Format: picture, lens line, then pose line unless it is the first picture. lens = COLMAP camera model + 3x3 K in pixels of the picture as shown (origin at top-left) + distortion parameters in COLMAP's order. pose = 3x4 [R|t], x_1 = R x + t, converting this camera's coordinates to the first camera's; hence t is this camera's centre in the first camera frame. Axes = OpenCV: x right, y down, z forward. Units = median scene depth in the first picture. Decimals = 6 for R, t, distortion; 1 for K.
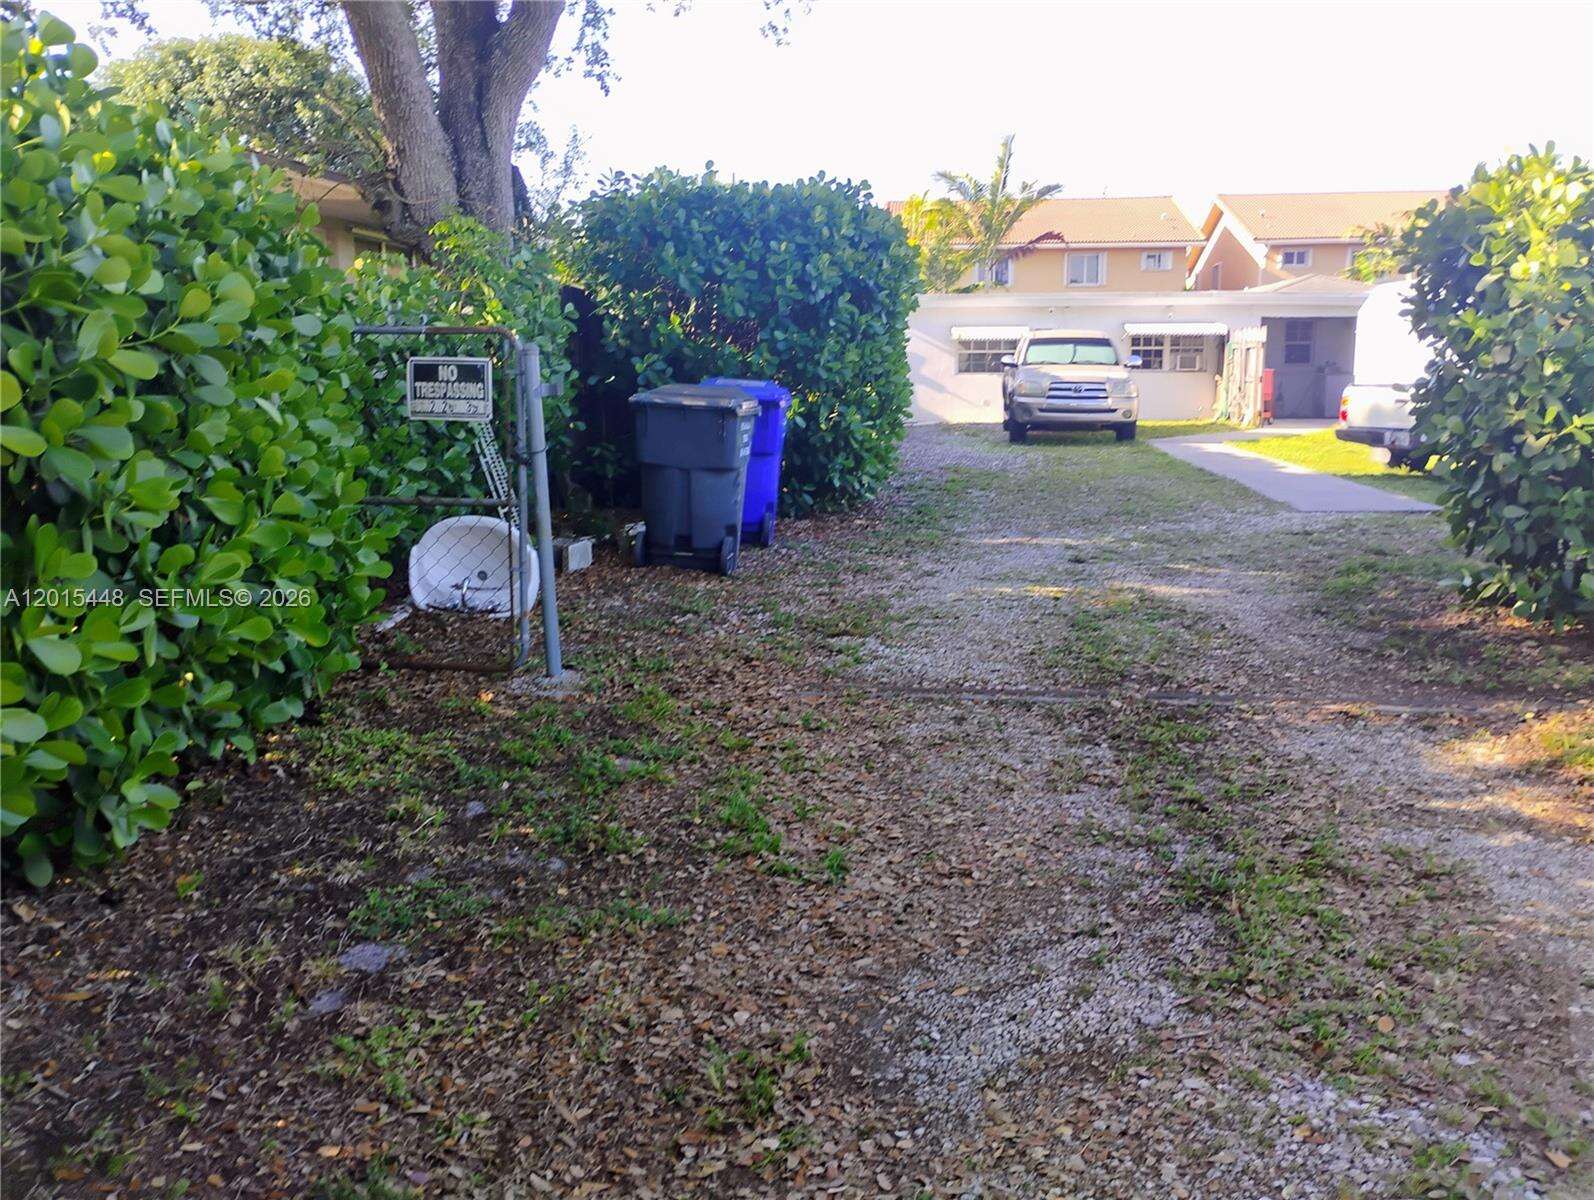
lens RADIAL K [[1325.8, 0, 803.6], [0, 1325.8, 593.5], [0, 0, 1]] dist [0.014569, -0.009508]
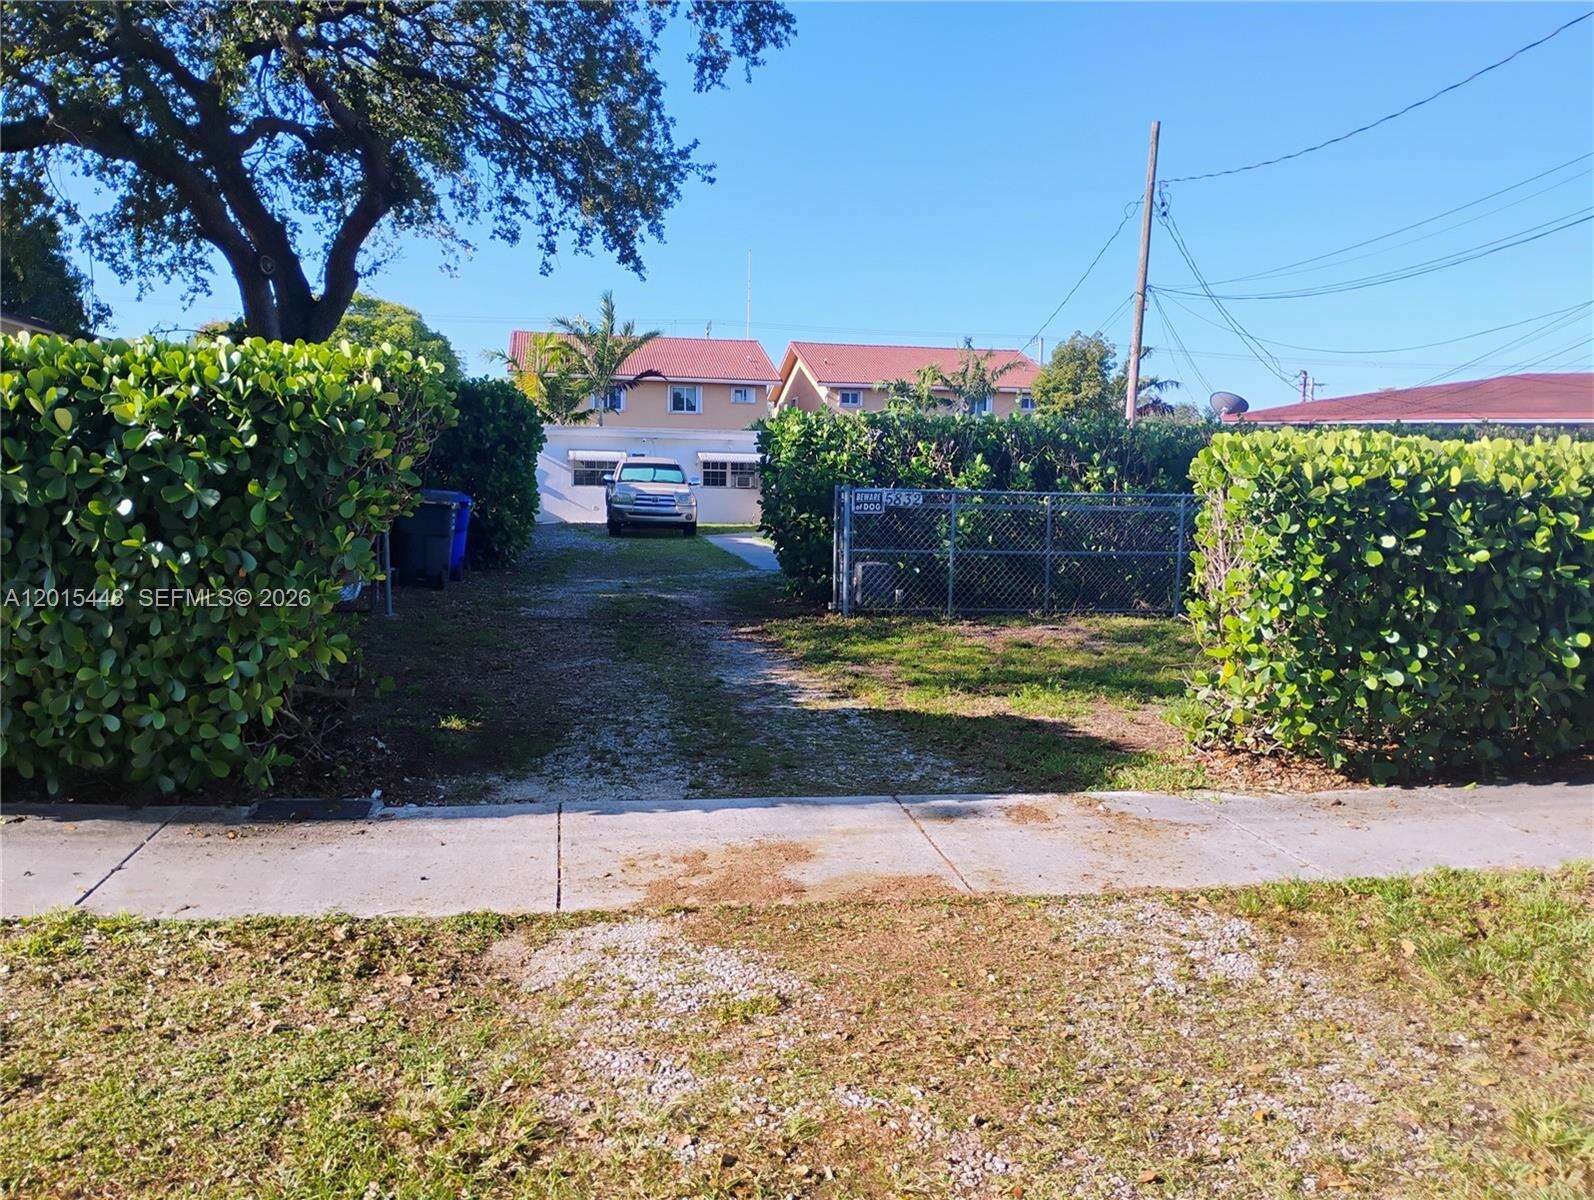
lens RADIAL K [[1302.2, 0, 801.5], [0, 1302.2, 606.0], [0, 0, 1]] dist [0.007782, -0.001034]
pose [[0.960727, -0.000565, 0.277494, -0.027544], [0.019762, 0.997598, -0.066388, 0.048065], [-0.276790, 0.069265, 0.958431, -0.321761]]
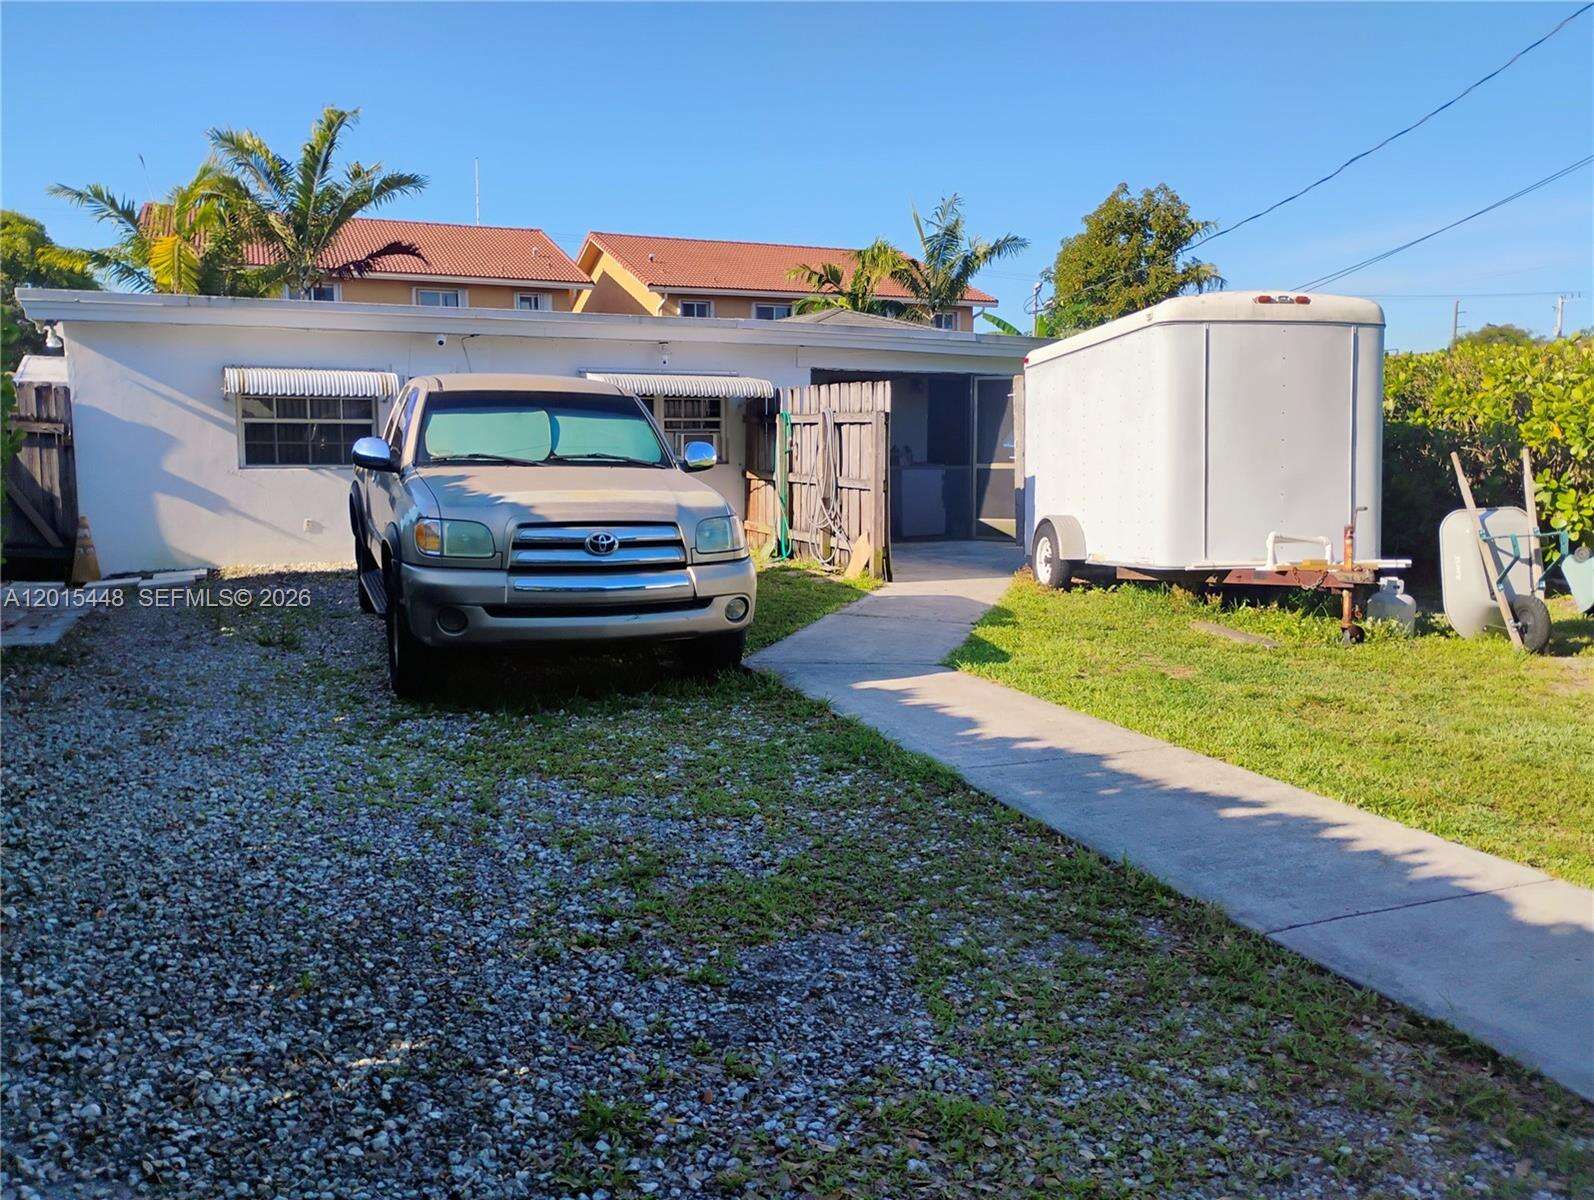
lens RADIAL K [[1325.8, 0, 803.6], [0, 1325.8, 593.5], [0, 0, 1]] dist [0.014569, -0.009508]
pose [[0.883082, -0.044806, 0.467074, 0.077790], [0.066782, 0.997298, -0.030592, -0.105111], [-0.464441, 0.058207, 0.883689, 0.559782]]
